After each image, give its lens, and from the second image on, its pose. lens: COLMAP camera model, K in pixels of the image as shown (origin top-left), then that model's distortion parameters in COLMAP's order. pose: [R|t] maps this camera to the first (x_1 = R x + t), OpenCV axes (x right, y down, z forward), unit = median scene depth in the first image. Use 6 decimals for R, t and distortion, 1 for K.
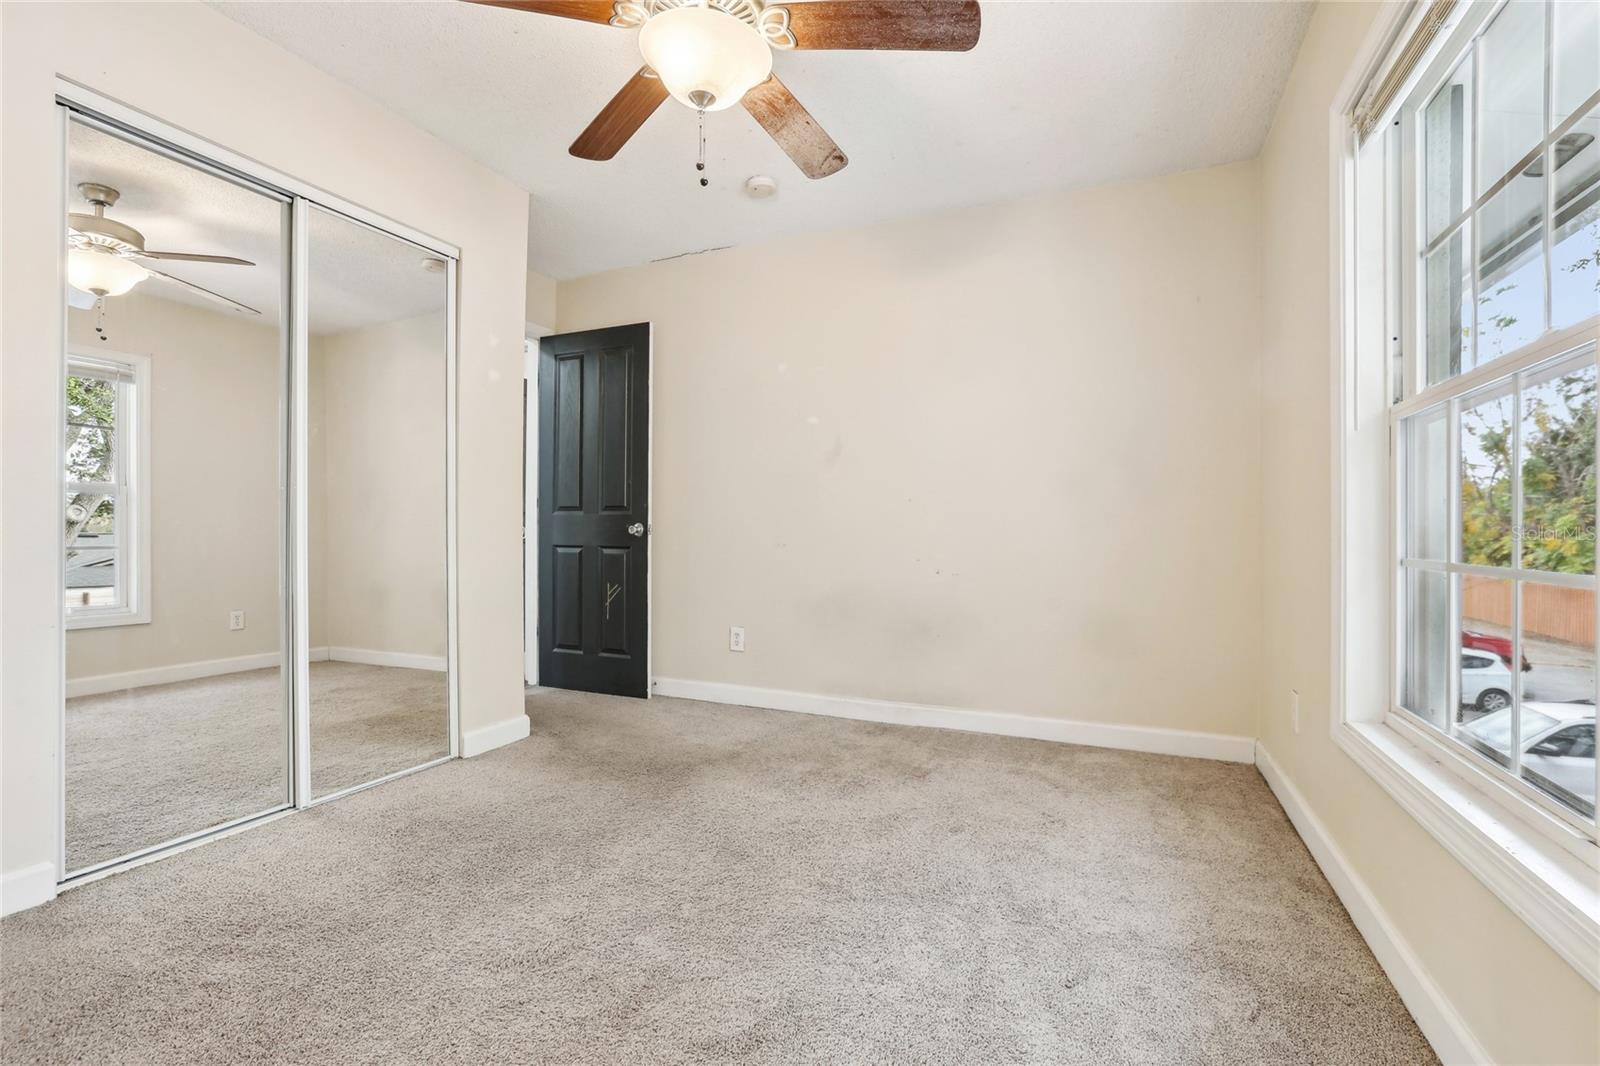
lens RADIAL K [[677.7, 0, 828.2], [0, 677.7, 539.0], [0, 0, 1]] dist [-0.024910, 0.000133]
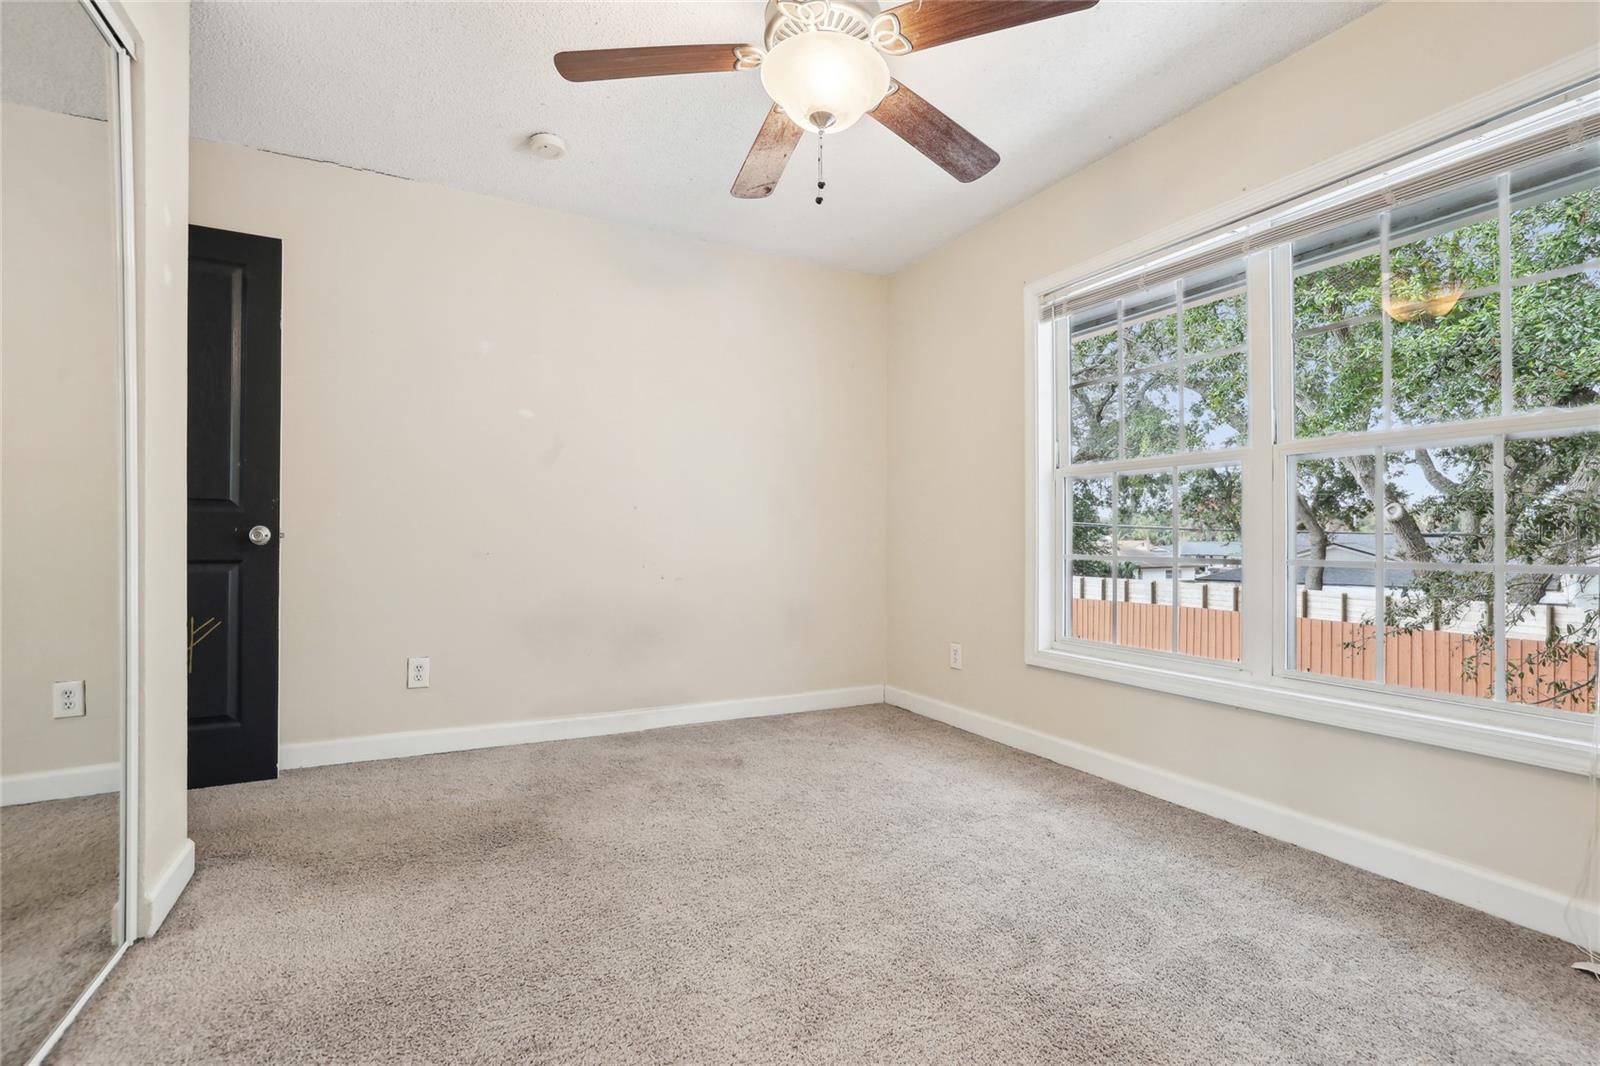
lens RADIAL K [[677.5, 0, 750.7], [0, 677.5, 535.9], [0, 0, 1]] dist [-0.018289, 0.000206]
pose [[0.671624, 0.004401, 0.740879, -0.616951], [0.005141, 0.999931, -0.010600, -0.004090], [-0.740875, 0.010928, 0.671554, 0.236303]]
